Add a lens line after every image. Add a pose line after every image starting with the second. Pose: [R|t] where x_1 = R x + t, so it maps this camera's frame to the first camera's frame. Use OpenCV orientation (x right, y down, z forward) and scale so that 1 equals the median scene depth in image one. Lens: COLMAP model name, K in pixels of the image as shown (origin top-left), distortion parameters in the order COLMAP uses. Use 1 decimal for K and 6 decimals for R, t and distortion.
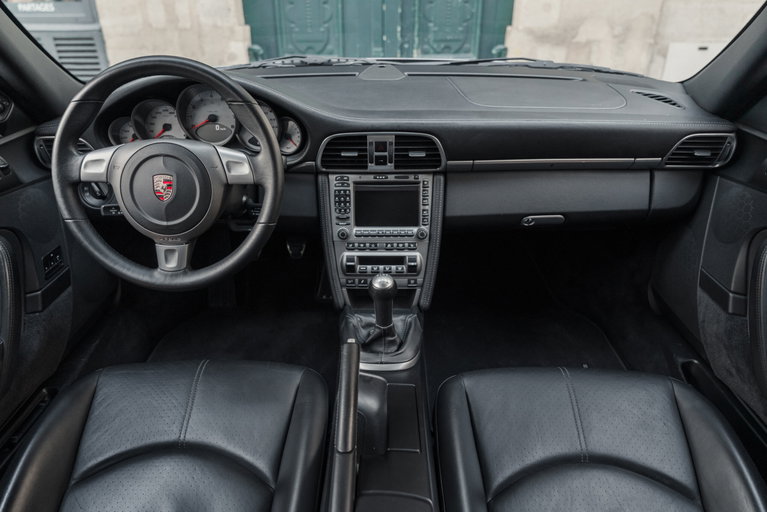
lens RADIAL K [[524.9, 0, 383.5], [0, 524.9, 256.0], [0, 0, 1]] dist [0.007886, 0.000715]
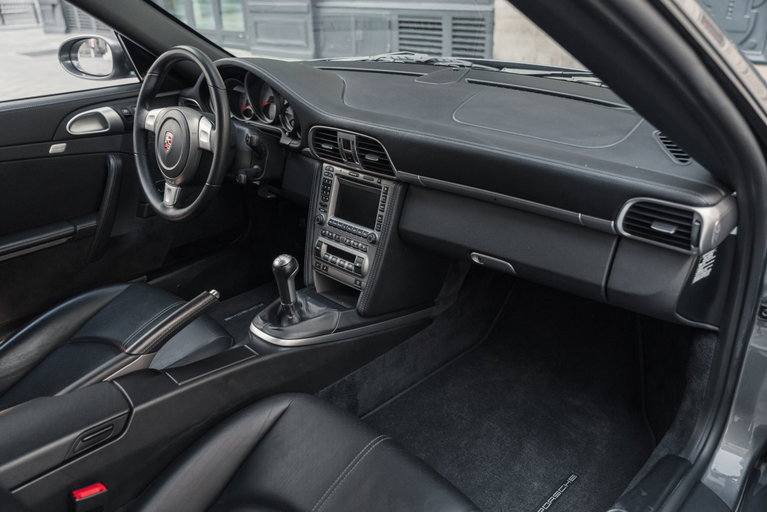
lens RADIAL K [[643.0, 0, 383.5], [0, 643.0, 256.0], [0, 0, 1]] dist [0.005352, 0.005050]
pose [[0.709605, 0.273858, -0.649201, 0.911260], [-0.296412, 0.951906, 0.077559, -0.113955], [0.639219, 0.137394, 0.756652, 0.106594]]
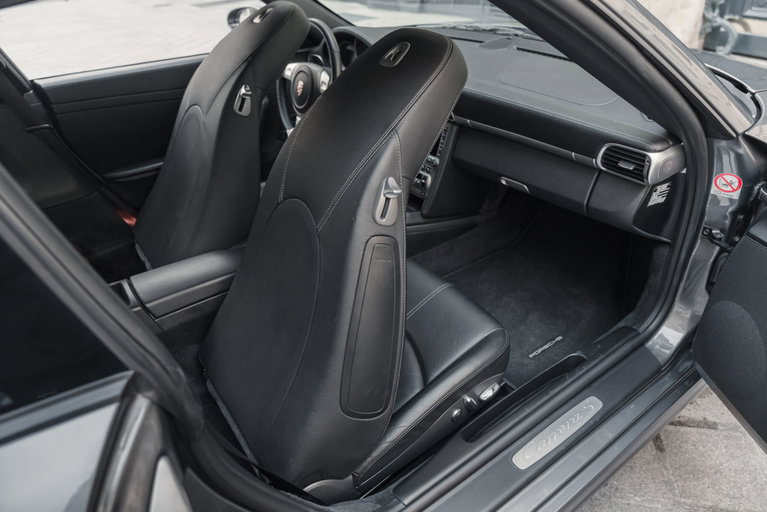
lens RADIAL K [[524.9, 0, 383.5], [0, 524.9, 256.0], [0, 0, 1]] dist [0.007886, 0.000715]
pose [[0.579243, 0.417415, -0.700173, 1.123043], [-0.336896, 0.904741, 0.260661, -0.142629], [0.742279, 0.084899, 0.664691, -0.019405]]
